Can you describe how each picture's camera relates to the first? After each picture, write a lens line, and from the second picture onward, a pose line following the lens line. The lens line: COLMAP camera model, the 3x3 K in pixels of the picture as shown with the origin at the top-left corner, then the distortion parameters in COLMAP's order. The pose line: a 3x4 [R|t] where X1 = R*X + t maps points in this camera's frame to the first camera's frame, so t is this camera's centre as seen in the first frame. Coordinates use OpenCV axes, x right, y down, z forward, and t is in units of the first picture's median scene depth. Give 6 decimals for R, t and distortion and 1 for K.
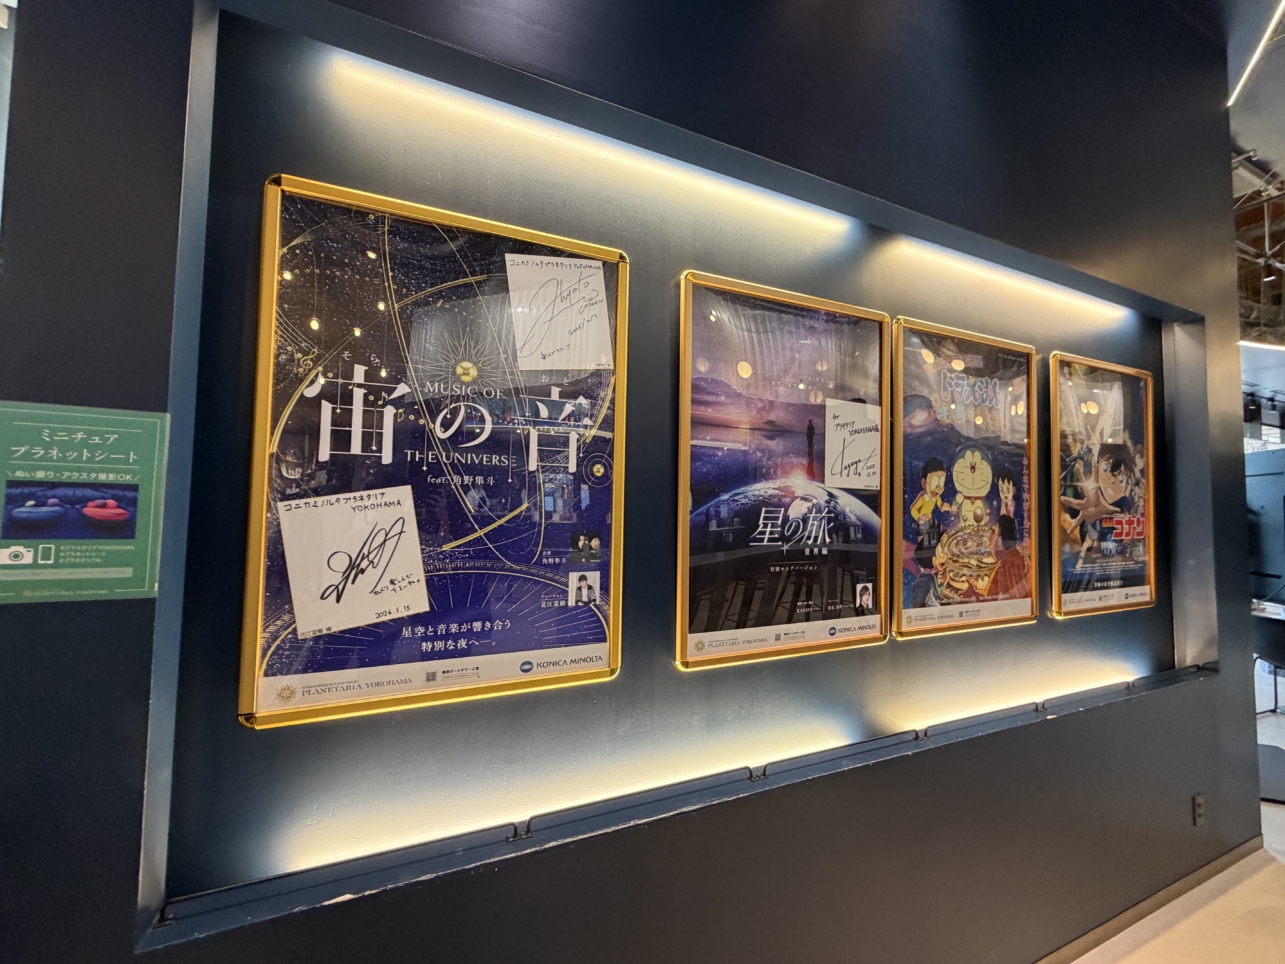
lens RADIAL K [[513.4, 0, 644.0], [0, 513.4, 483.5], [0, 0, 1]] dist [-0.000144, -0.000039]
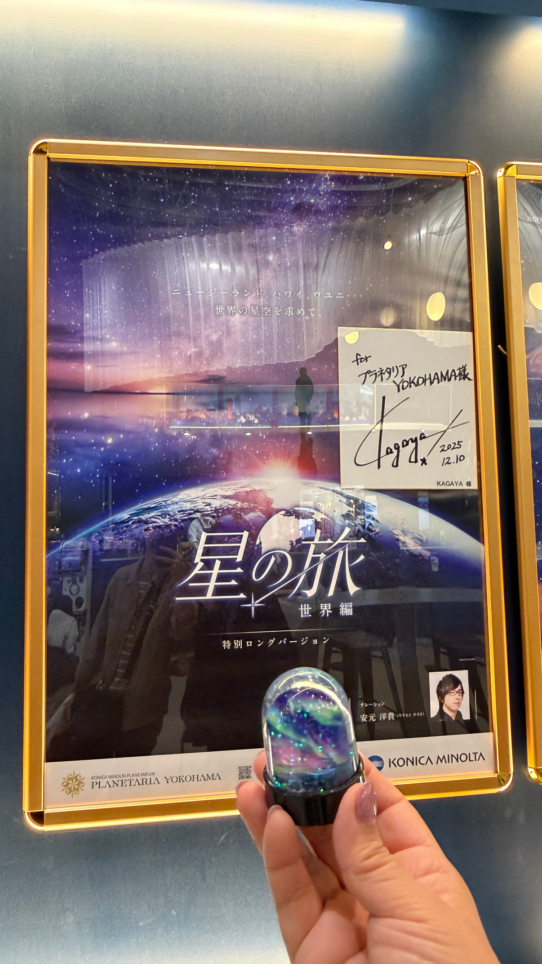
lens RADIAL K [[735.2, 0, 270.8], [0, 735.2, 481.7], [0, 0, 1]] dist [0.001657, 0.004460]
pose [[0.962858, -0.067003, -0.261561, 0.506431], [0.051797, 0.996565, -0.064610, 0.047163], [0.264992, 0.048662, 0.963022, 0.250026]]
